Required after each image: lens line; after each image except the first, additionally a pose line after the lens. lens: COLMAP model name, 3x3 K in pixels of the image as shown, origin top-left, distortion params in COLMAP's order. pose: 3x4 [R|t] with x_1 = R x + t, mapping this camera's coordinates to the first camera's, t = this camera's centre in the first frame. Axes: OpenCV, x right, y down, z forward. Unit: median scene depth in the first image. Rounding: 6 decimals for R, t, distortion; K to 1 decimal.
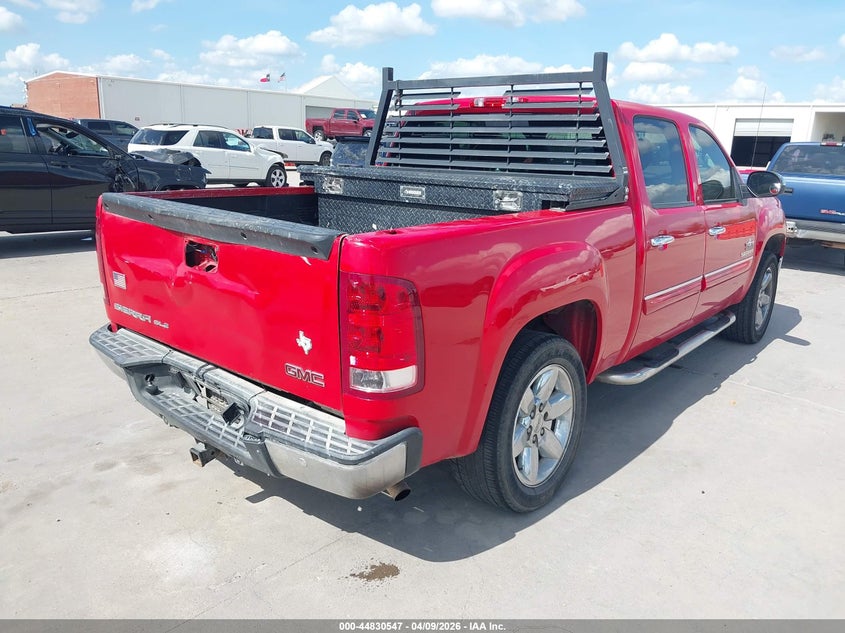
lens RADIAL K [[668.0, 0, 416.9], [0, 668.0, 315.8], [0, 0, 1]] dist [0.008706, -0.002184]
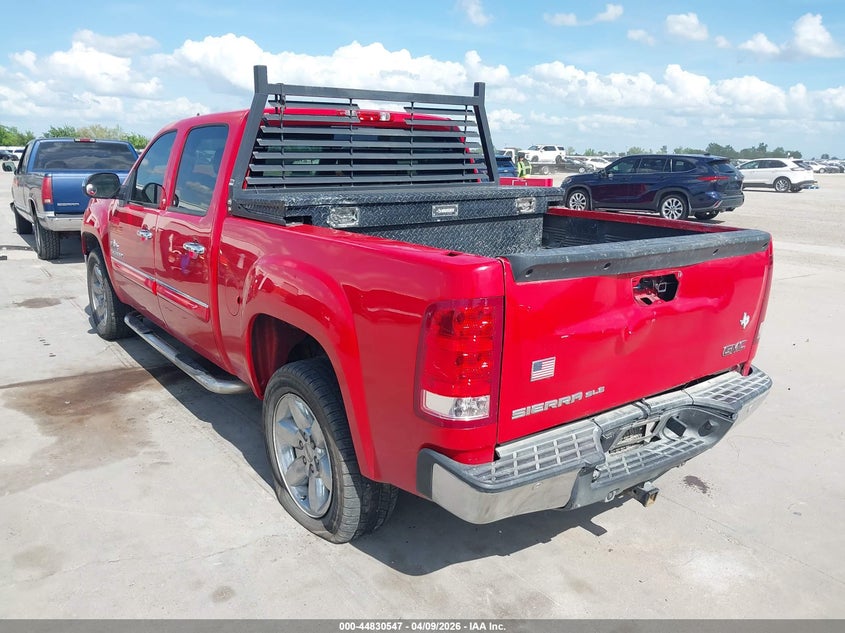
lens RADIAL K [[668.0, 0, 417.2], [0, 668.0, 317.0], [0, 0, 1]] dist [0.008706, -0.002184]
pose [[0.229708, -0.261161, 0.937566, -0.992881], [0.243347, 0.948139, 0.204485, -0.250714], [-0.942346, 0.181182, 0.281348, 0.799614]]
